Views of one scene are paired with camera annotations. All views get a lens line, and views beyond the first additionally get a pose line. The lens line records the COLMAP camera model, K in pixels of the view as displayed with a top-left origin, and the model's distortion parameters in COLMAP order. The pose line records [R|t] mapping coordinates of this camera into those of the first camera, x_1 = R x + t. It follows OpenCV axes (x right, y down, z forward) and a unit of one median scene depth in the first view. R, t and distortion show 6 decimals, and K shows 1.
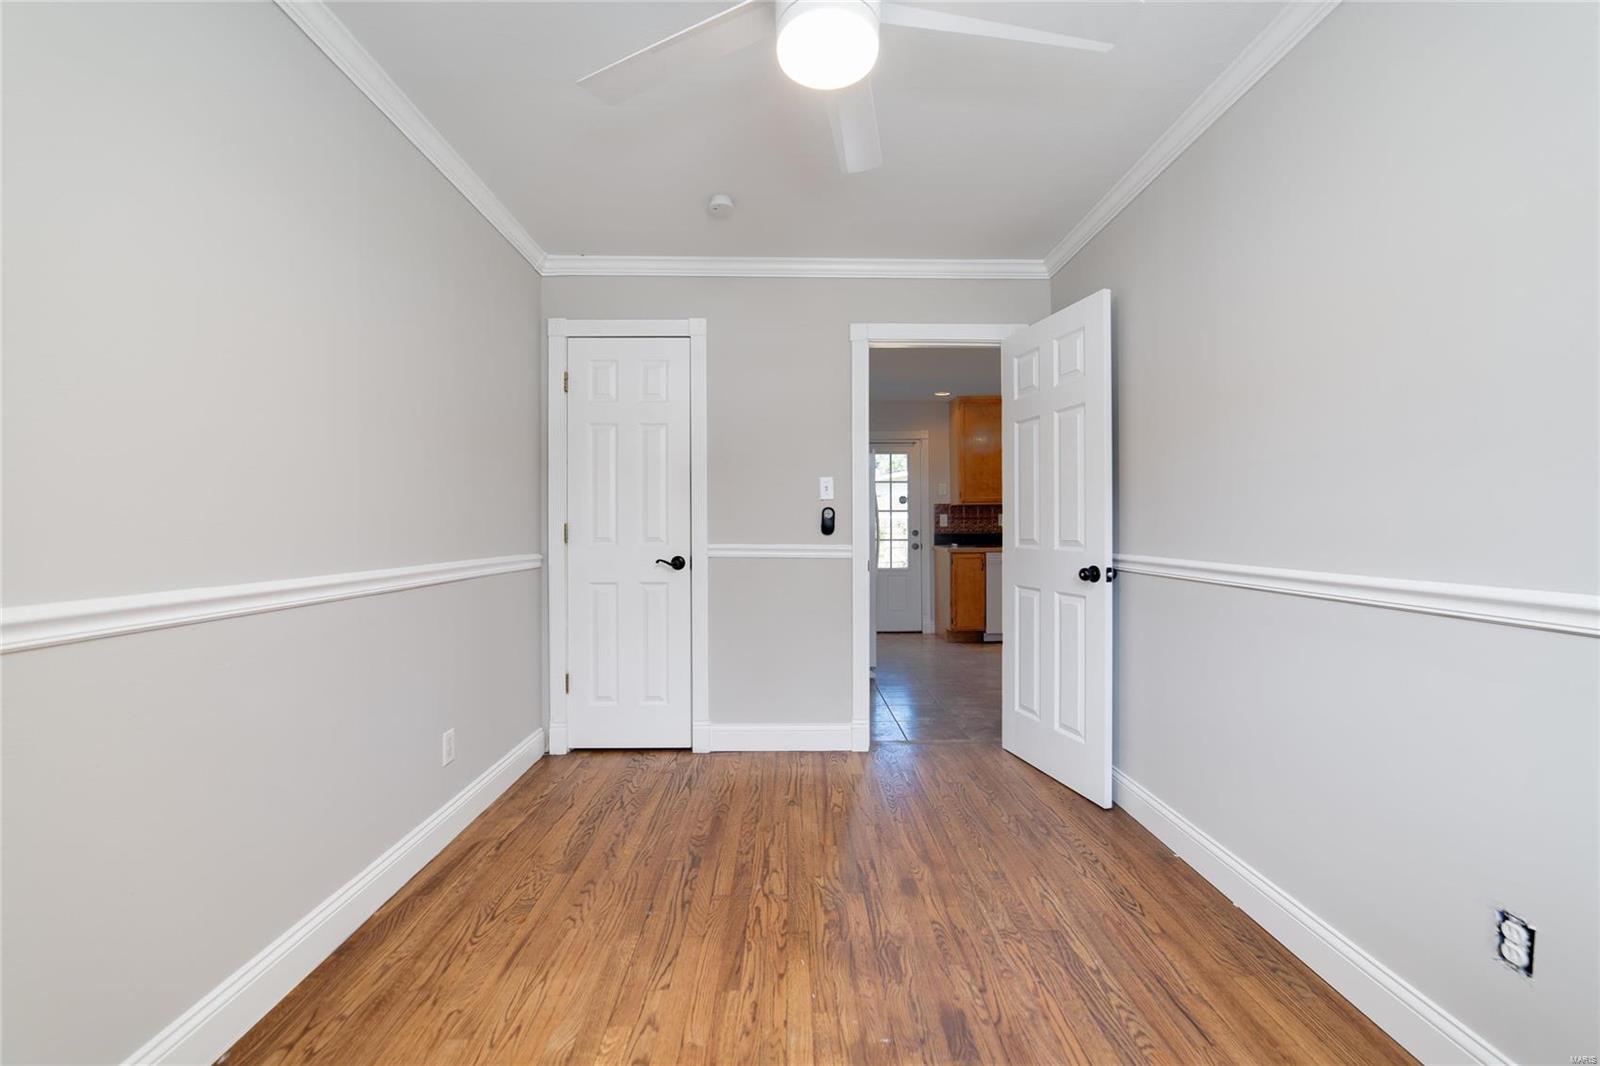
lens RADIAL K [[642.2, 0, 800.0], [0, 642.2, 533.0], [0, 0, 1]] dist [-0.021986, 0.007761]
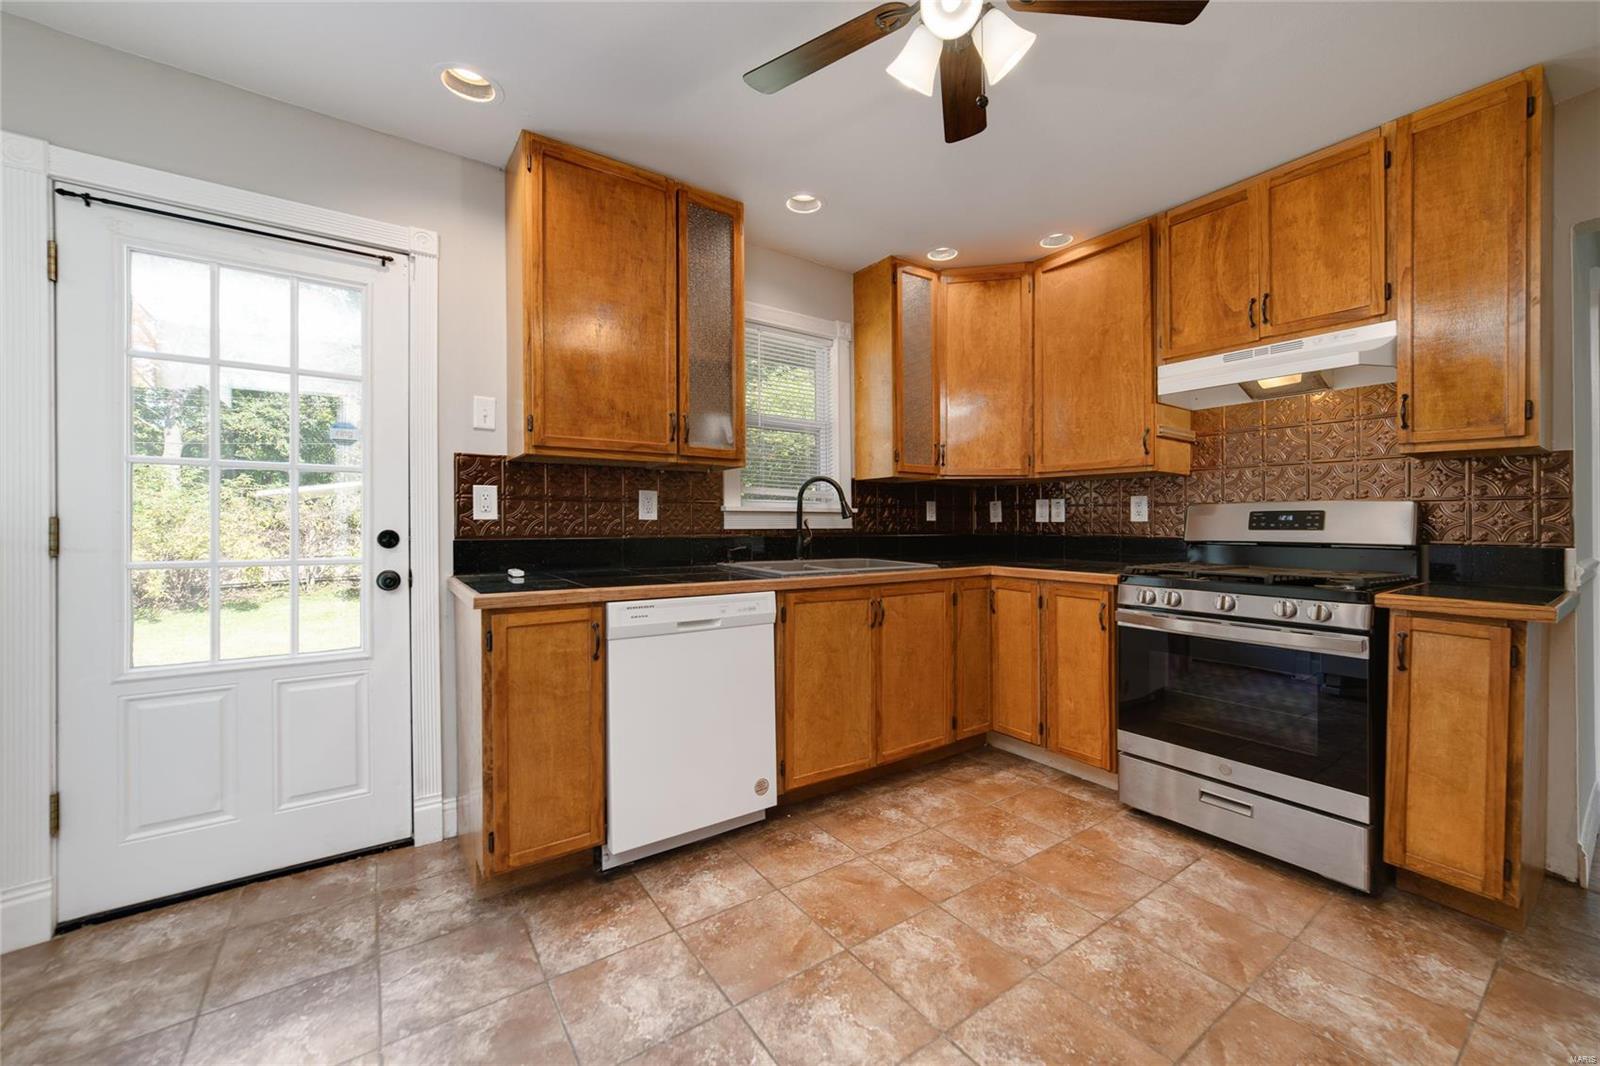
lens RADIAL K [[642.2, 0, 800.0], [0, 642.2, 533.0], [0, 0, 1]] dist [-0.021986, 0.007761]
pose [[0.839811, 0.001304, 0.542878, 0.180866], [0.000250, 0.999996, -0.002789, -0.002206], [-0.542879, 0.002478, 0.839807, 0.621721]]
